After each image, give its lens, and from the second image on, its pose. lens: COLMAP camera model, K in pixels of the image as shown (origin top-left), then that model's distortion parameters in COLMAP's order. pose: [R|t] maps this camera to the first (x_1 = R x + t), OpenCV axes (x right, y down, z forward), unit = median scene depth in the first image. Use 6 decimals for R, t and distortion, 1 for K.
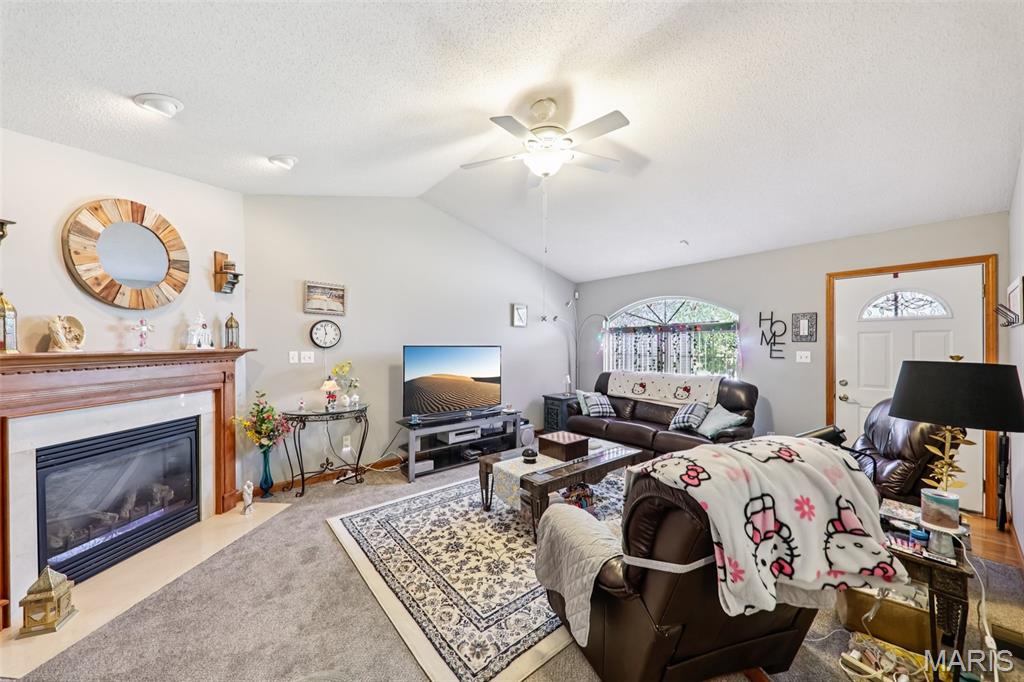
lens RADIAL K [[359.8, 0, 510.9], [0, 359.8, 345.9], [0, 0, 1]] dist [-0.001200, -0.000085]
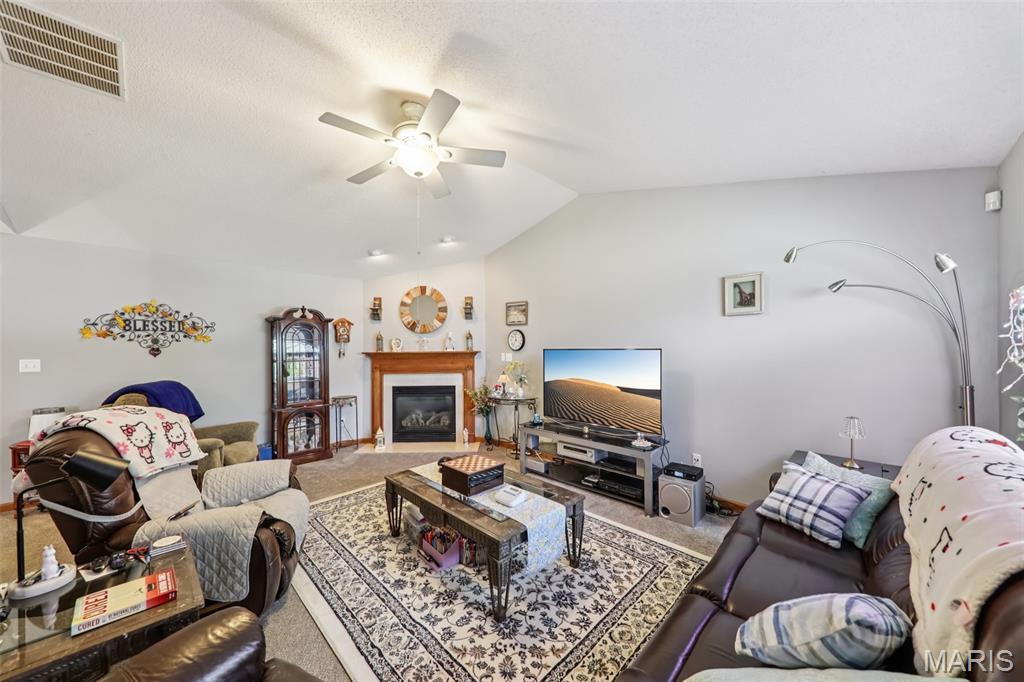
lens RADIAL K [[359.8, 0, 510.6], [0, 359.8, 346.7], [0, 0, 1]] dist [-0.001200, -0.000085]
pose [[0.099163, -0.003437, -0.995065, 0.980492], [0.005168, 0.999982, -0.002939, -0.006095], [0.995058, -0.004851, 0.099179, 1.028938]]
